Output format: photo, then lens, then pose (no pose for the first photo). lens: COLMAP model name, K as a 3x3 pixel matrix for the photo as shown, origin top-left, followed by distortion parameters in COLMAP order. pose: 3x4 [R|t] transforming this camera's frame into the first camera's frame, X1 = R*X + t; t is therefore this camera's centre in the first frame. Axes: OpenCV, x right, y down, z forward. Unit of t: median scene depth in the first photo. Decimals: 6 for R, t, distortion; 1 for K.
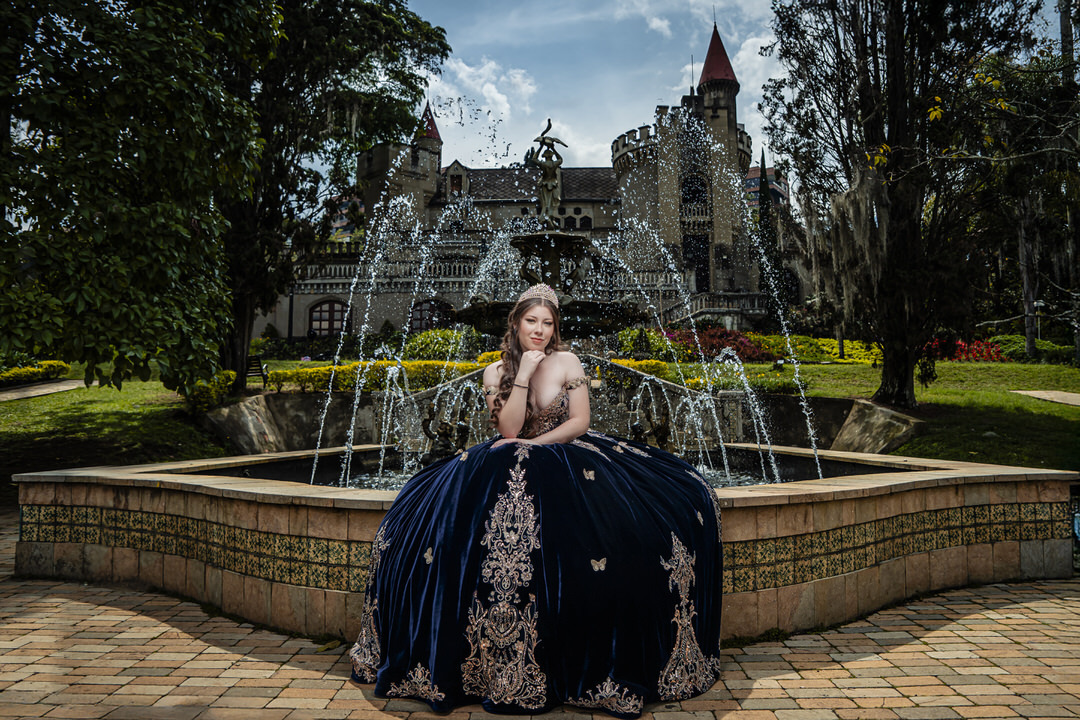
lens RADIAL K [[799.5, 0, 540.0], [0, 799.5, 360.0], [0, 0, 1]] dist [-0.160402, 0.113835]
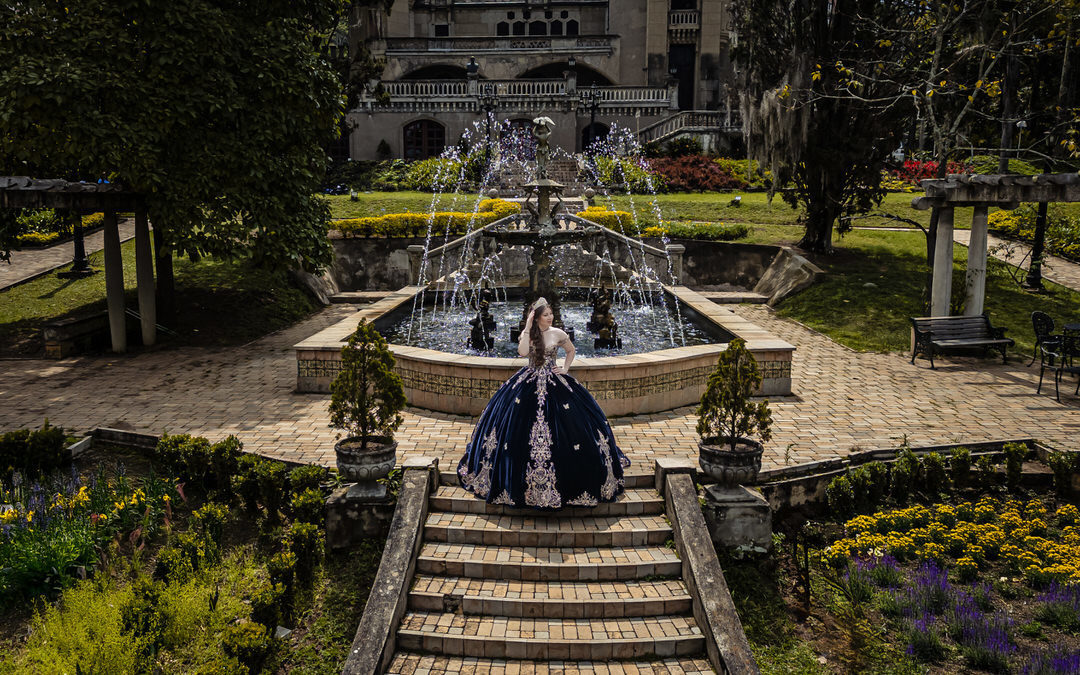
lens RADIAL K [[855.9, 0, 507.4], [0, 855.9, 331.8], [0, 0, 1]] dist [0.066919, -0.000707]
pose [[0.999883, 0.003477, -0.014913, -0.010495], [-0.000068, 0.974878, 0.222740, -0.074828], [0.015313, -0.222713, 0.974764, -0.234487]]
